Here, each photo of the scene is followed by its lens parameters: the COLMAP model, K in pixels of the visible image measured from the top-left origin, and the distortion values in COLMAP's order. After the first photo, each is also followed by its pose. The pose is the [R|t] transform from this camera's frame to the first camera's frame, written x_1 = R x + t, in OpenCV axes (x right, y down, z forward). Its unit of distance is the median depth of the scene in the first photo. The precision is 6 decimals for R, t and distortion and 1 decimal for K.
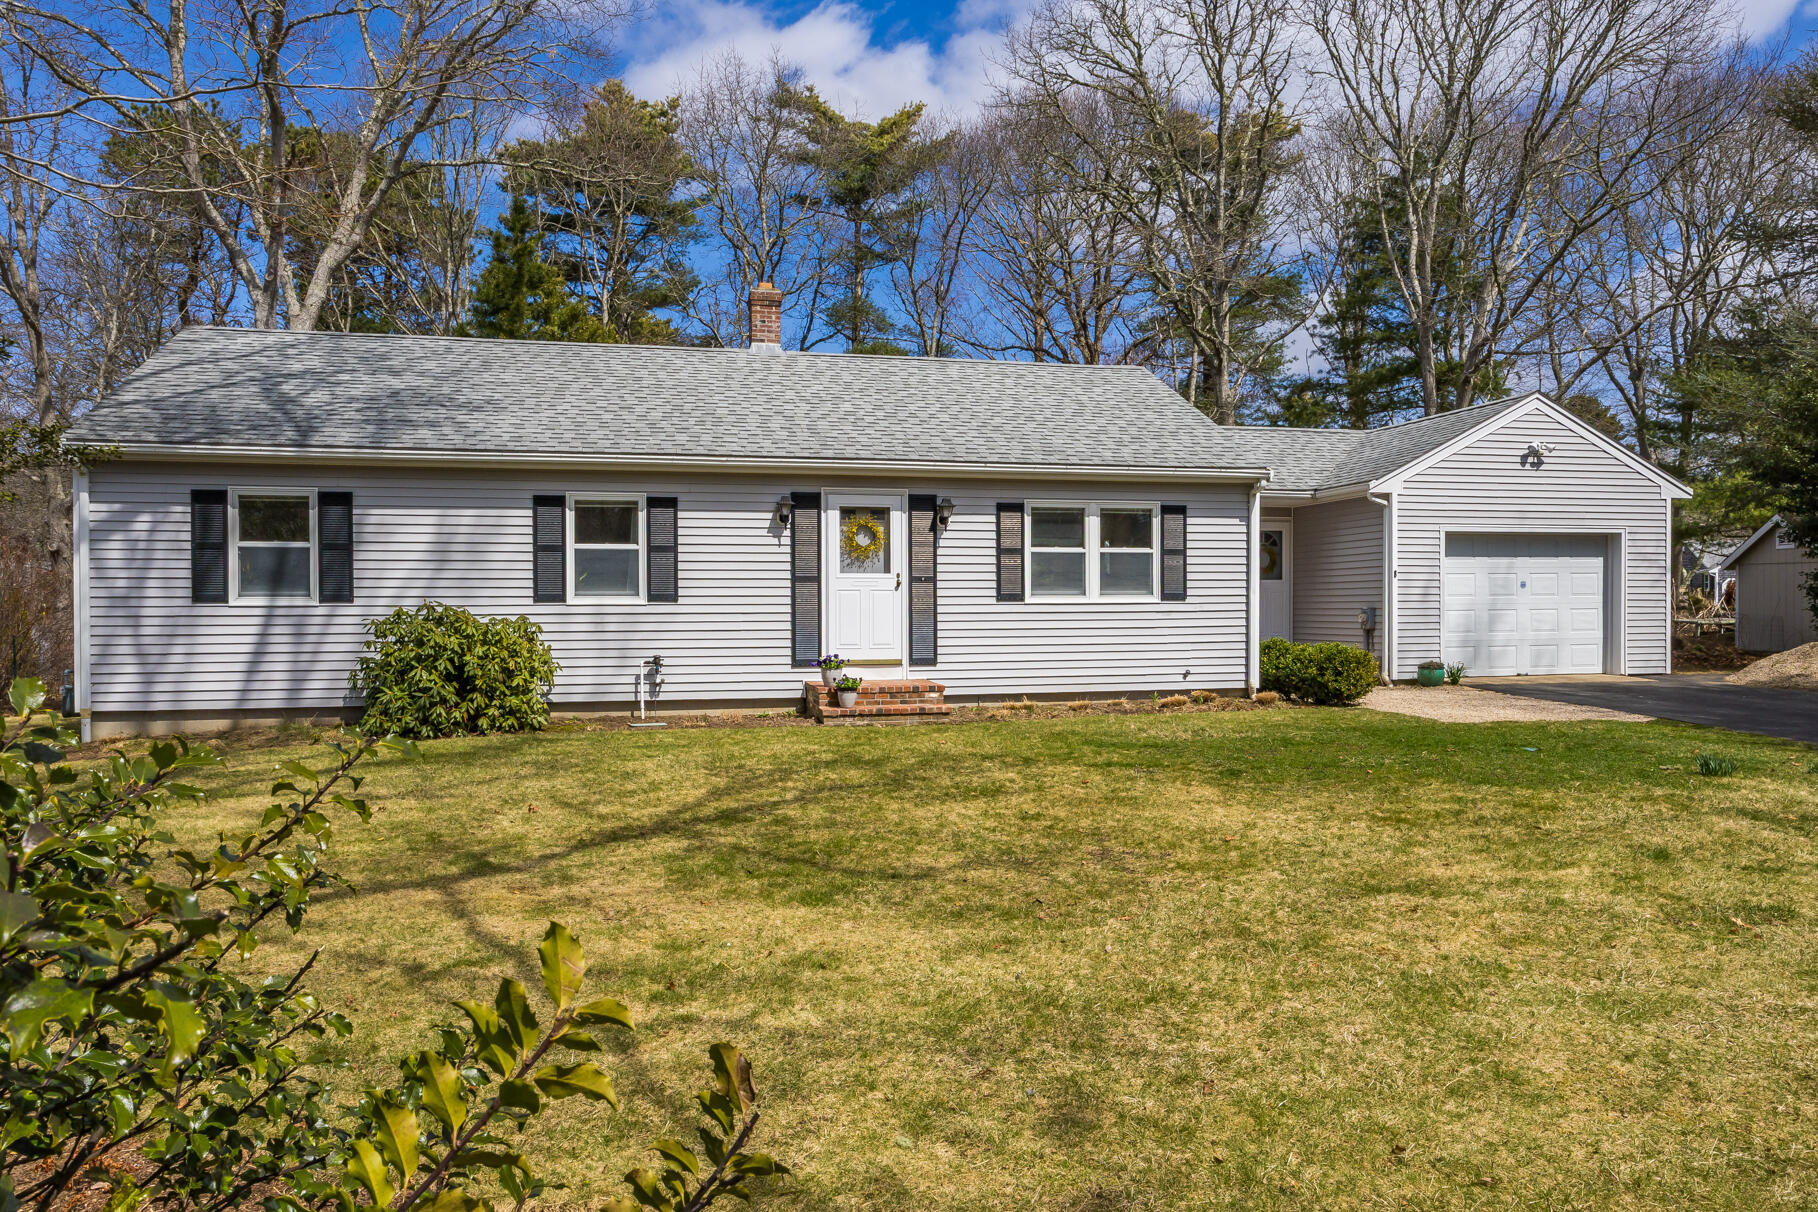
lens RADIAL K [[1313.7, 0, 966.6], [0, 1313.7, 608.8], [0, 0, 1]] dist [-0.007795, -0.000583]
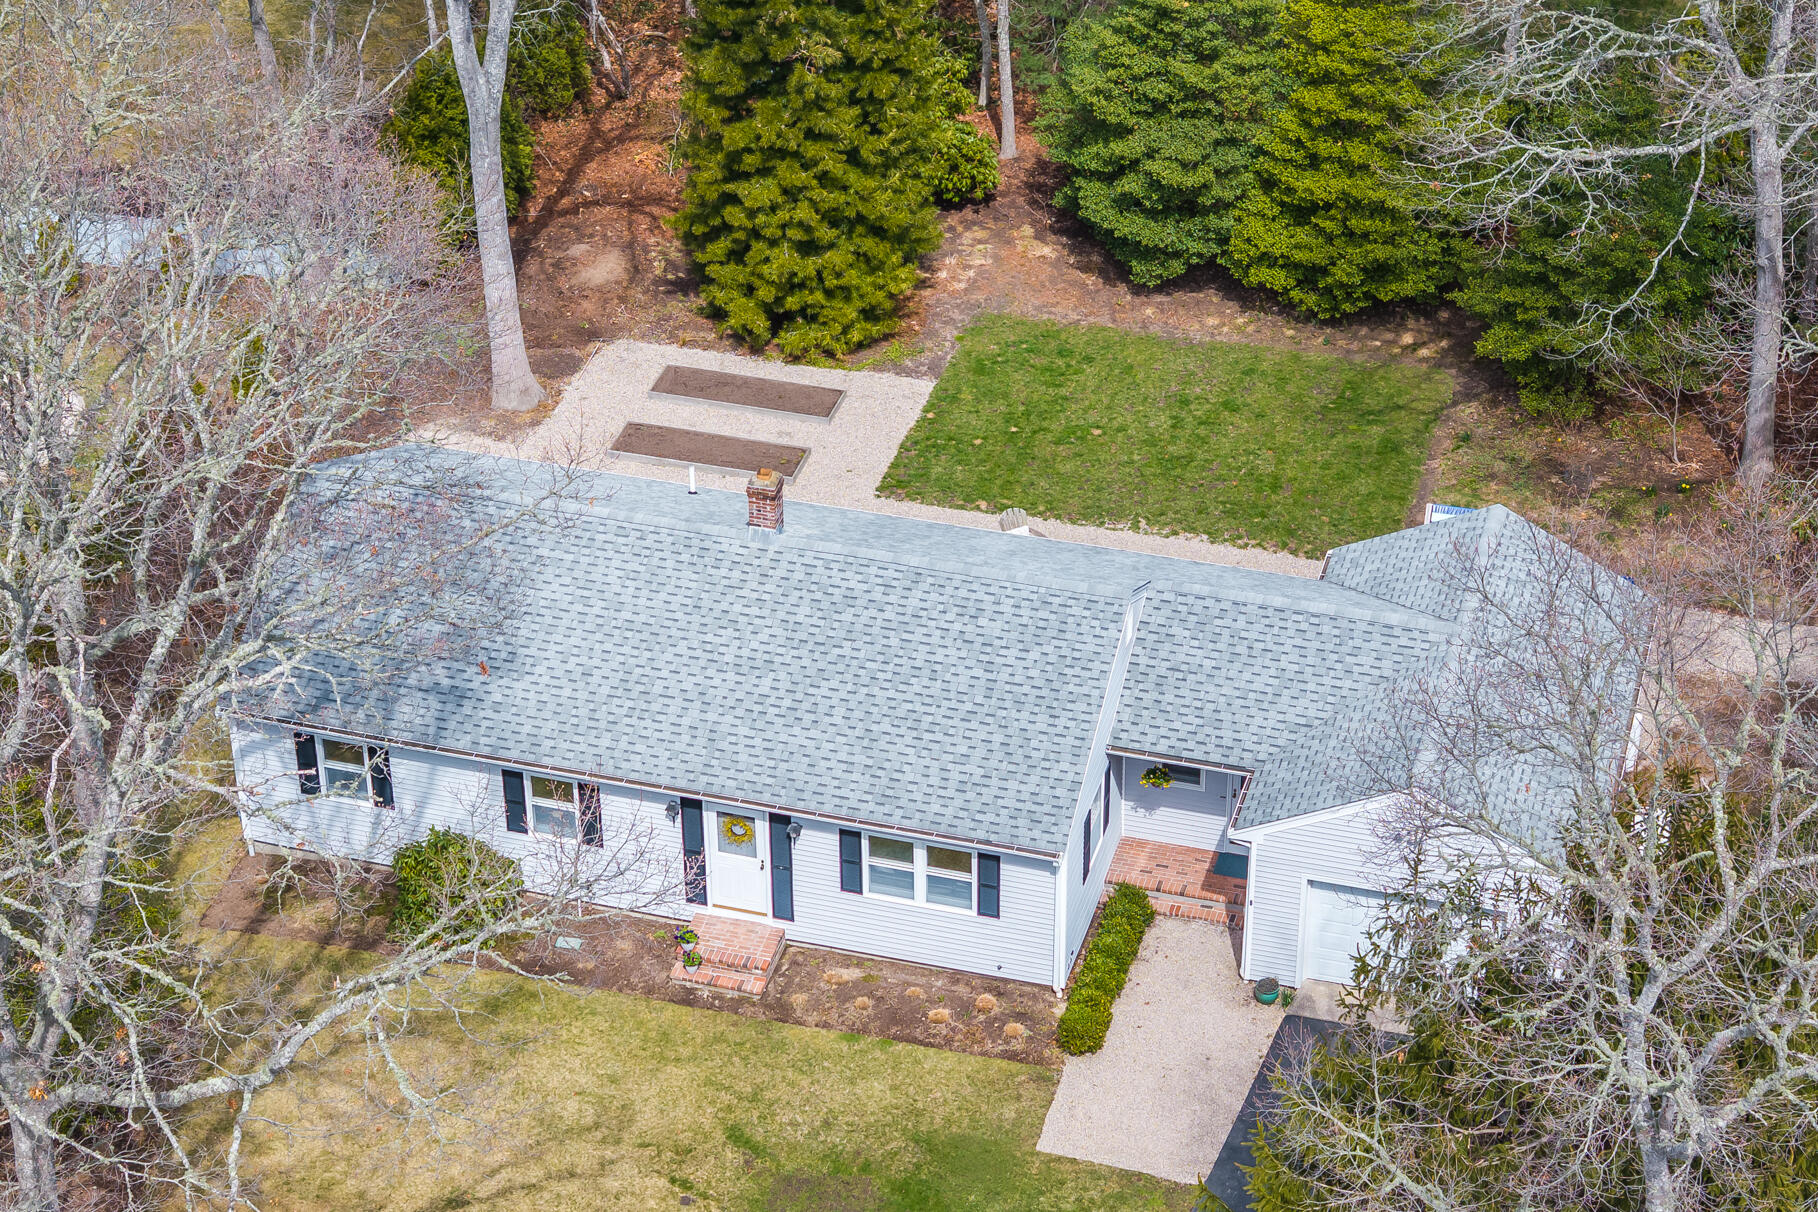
lens RADIAL K [[3721.8, 0, 909.0], [0, 3721.8, 606.0], [0, 0, 1]] dist [-0.142351, 0.330140]
pose [[0.861924, 0.283927, -0.420086, 1.490323], [0.003343, 0.825310, 0.564670, -2.229114], [0.507027, -0.488107, 0.710405, -1.339420]]
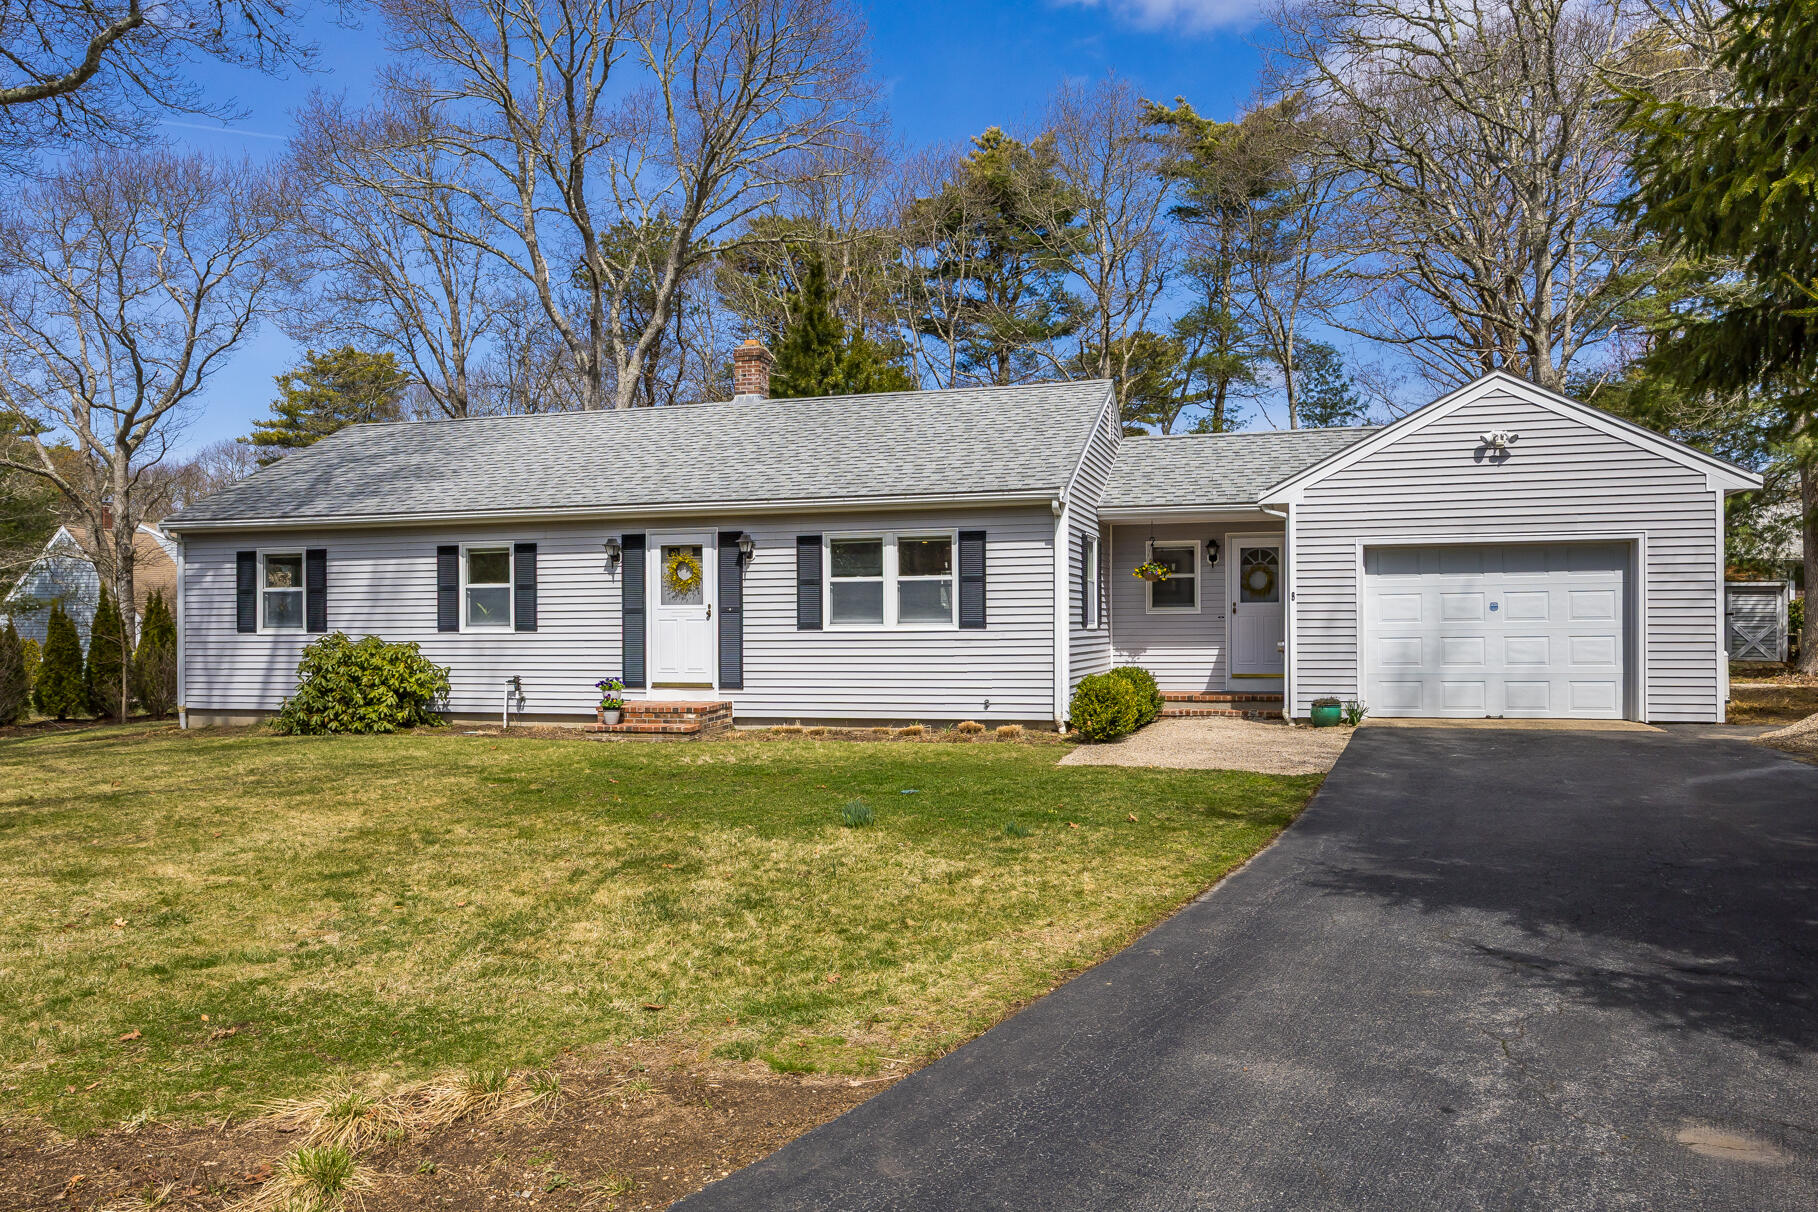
lens RADIAL K [[1294.5, 0, 910.0], [0, 1294.5, 634.3], [0, 0, 1]] dist [-0.001607, -0.001153]
pose [[0.861269, -0.000561, -0.508150, 0.635978], [0.000806, 1.000000, 0.000262, -0.002140], [0.508149, -0.000635, 0.861269, 0.152875]]
